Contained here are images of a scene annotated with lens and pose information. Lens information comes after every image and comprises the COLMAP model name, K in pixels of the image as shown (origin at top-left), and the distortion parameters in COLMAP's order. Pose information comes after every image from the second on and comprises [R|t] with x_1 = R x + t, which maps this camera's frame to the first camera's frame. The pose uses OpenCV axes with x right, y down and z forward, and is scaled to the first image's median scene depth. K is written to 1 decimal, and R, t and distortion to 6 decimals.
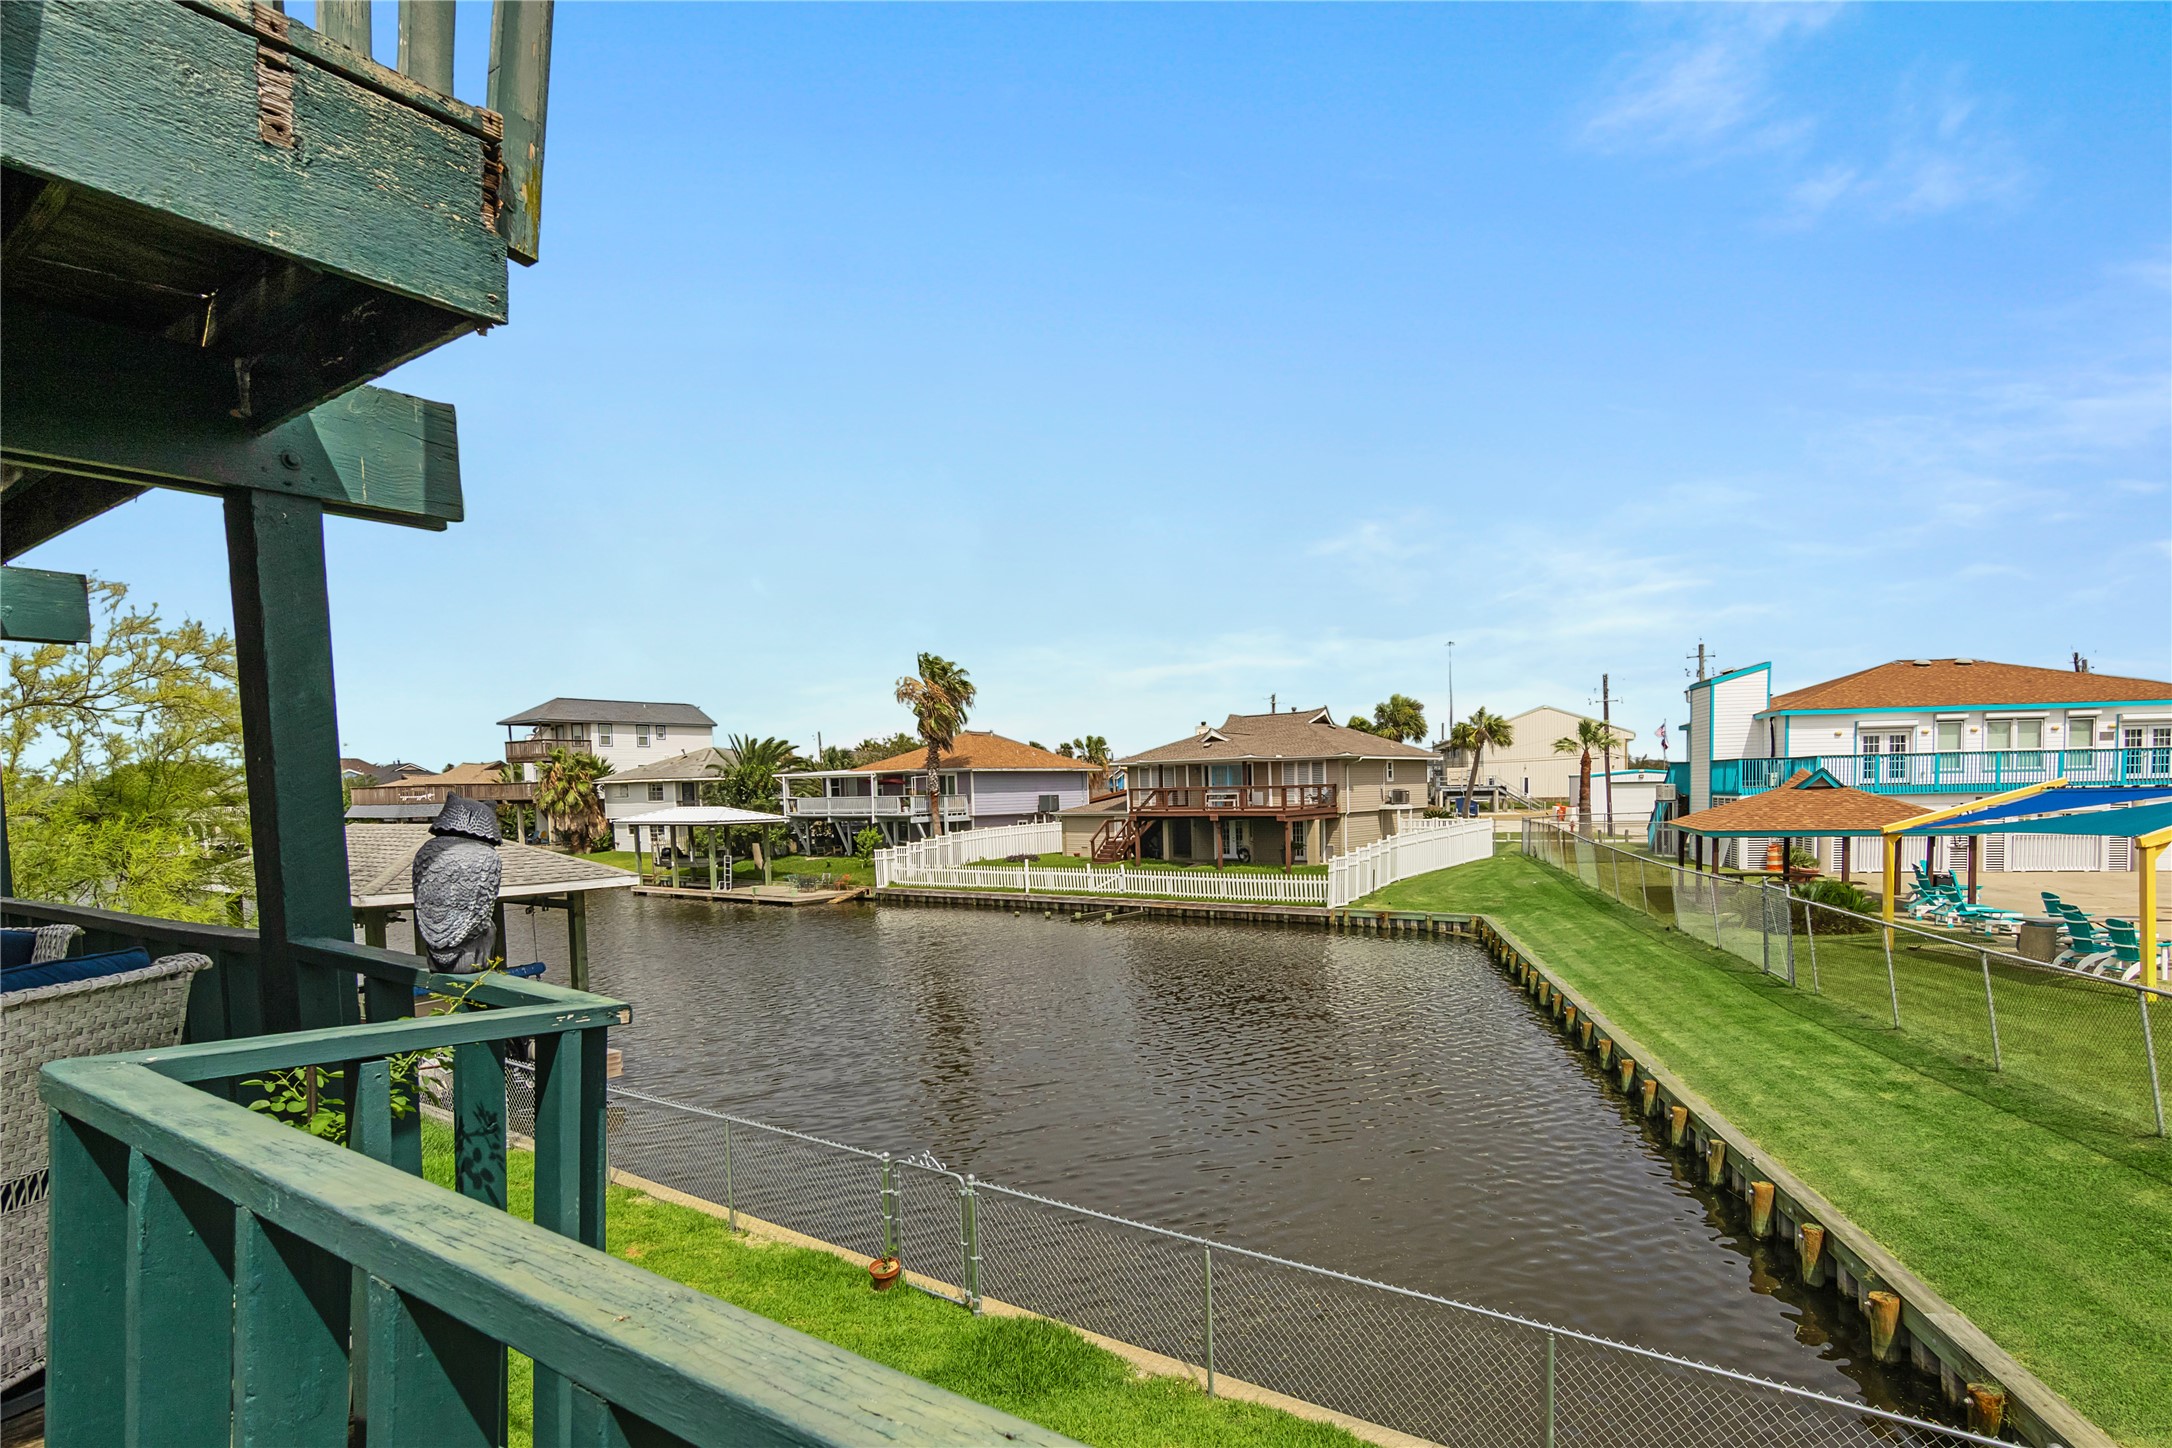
lens RADIAL K [[1171.0, 0, 1090.4], [0, 1171.0, 866.5], [0, 0, 1]] dist [0.001096, 0.000267]
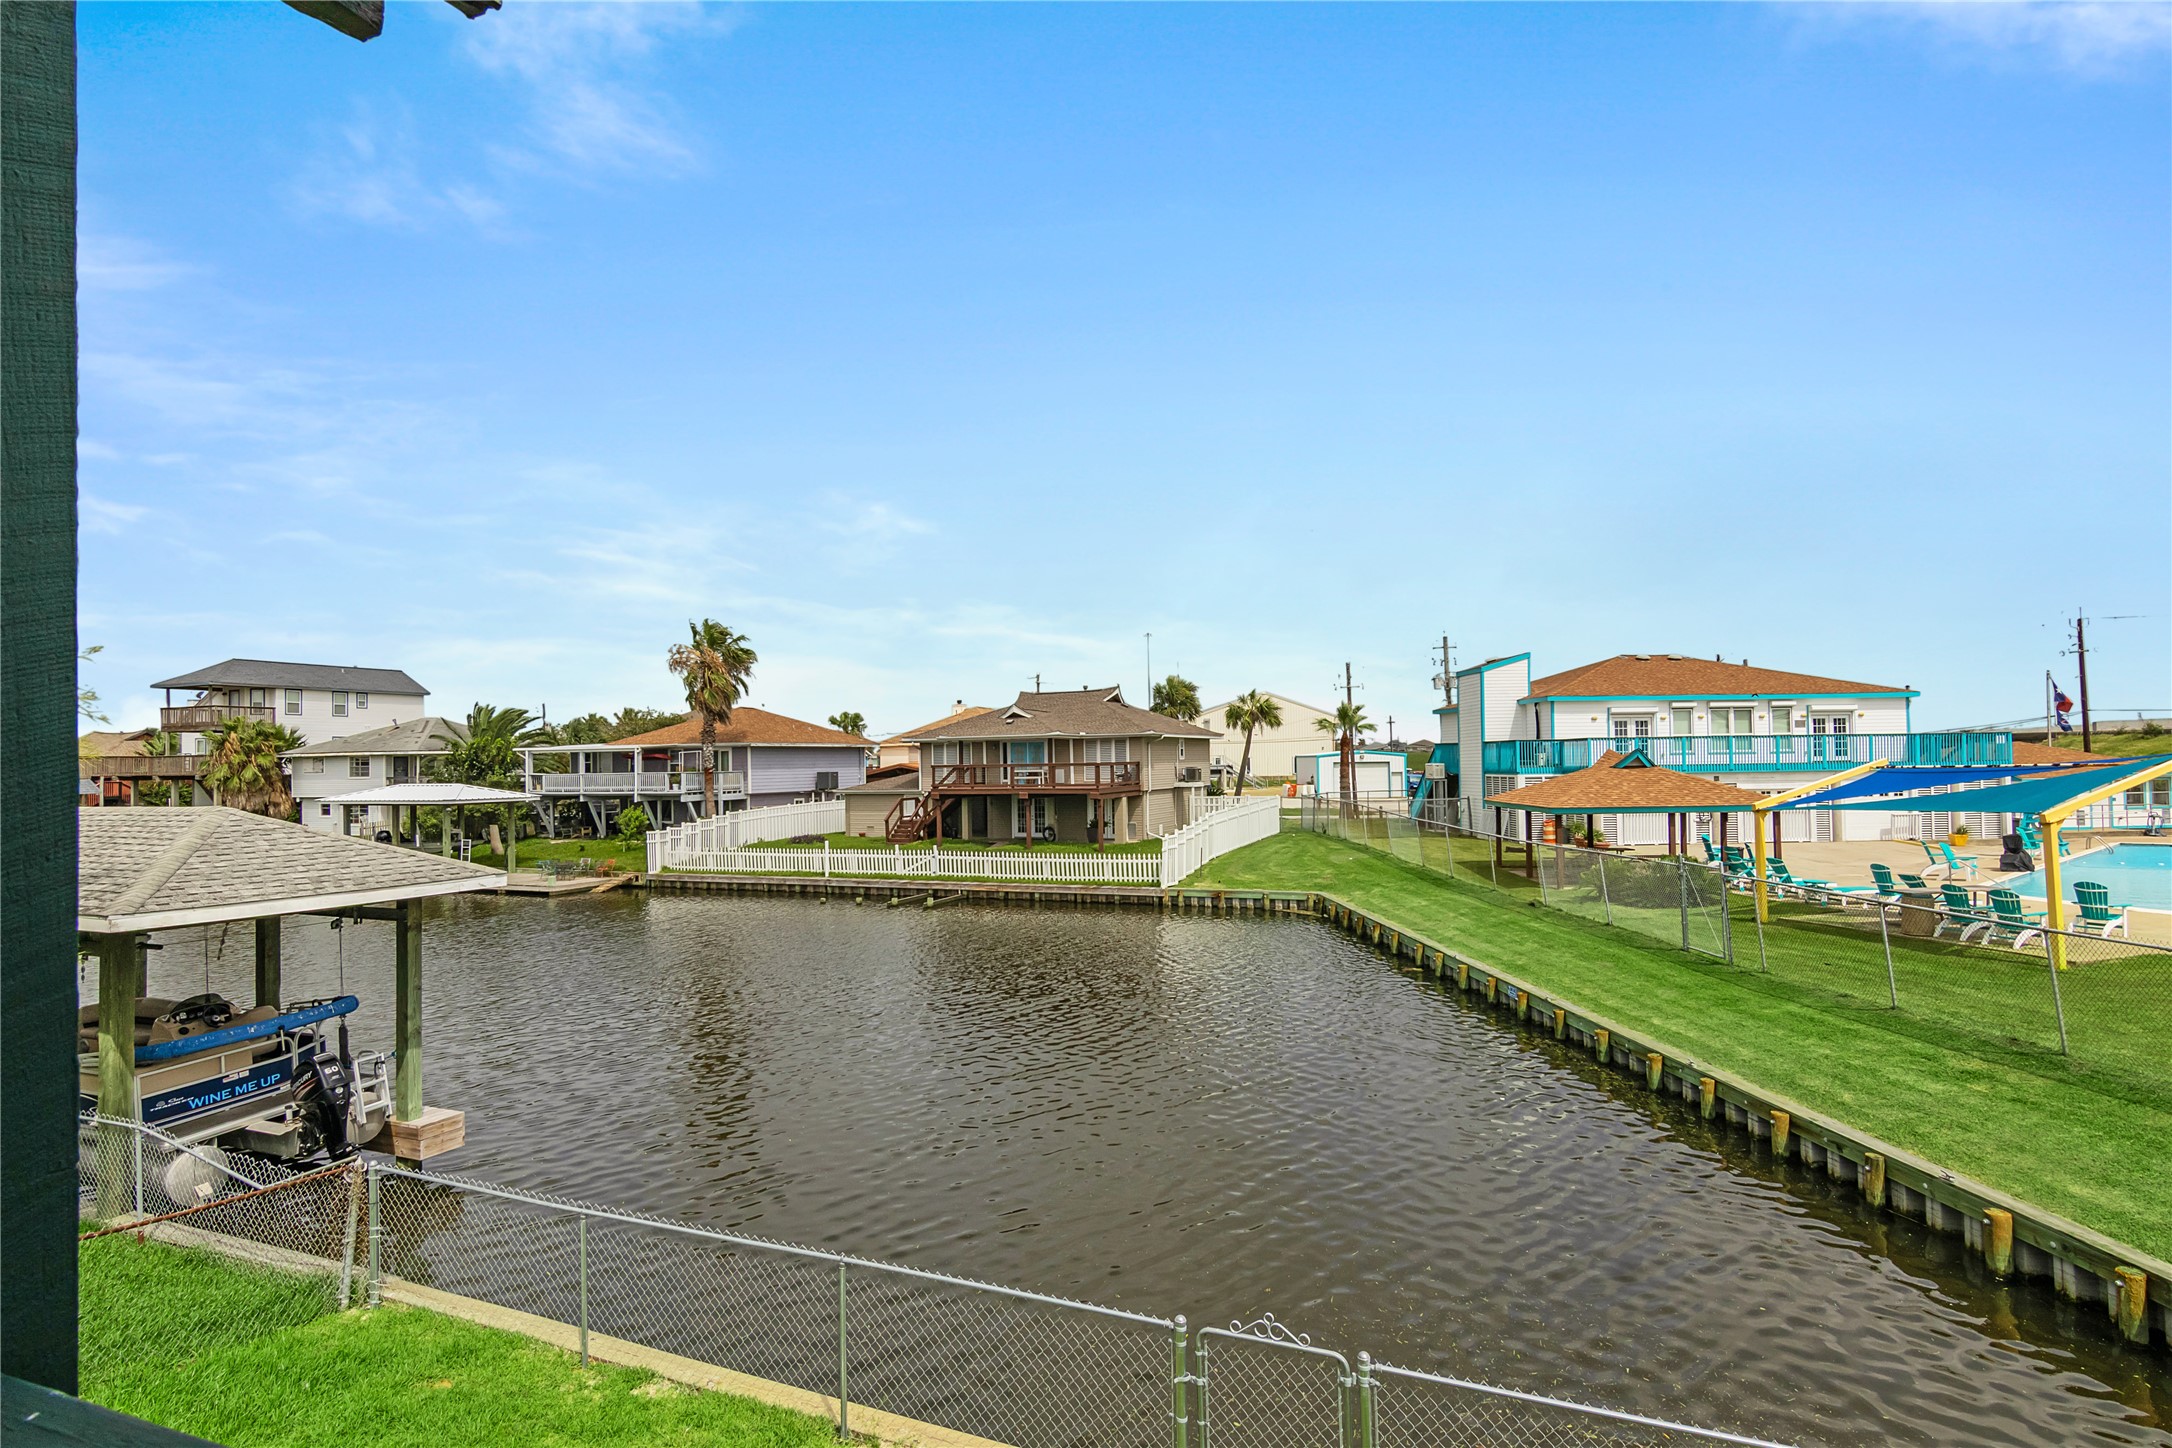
lens RADIAL K [[1088.2, 0, 995.0], [0, 1088.2, 730.8], [0, 0, 1]] dist [-0.000515, 0.000722]
pose [[0.972141, 0.012401, 0.234069, -0.120488], [0.011092, 0.995047, -0.098788, -0.005657], [-0.234135, 0.098632, 0.967188, 0.117580]]
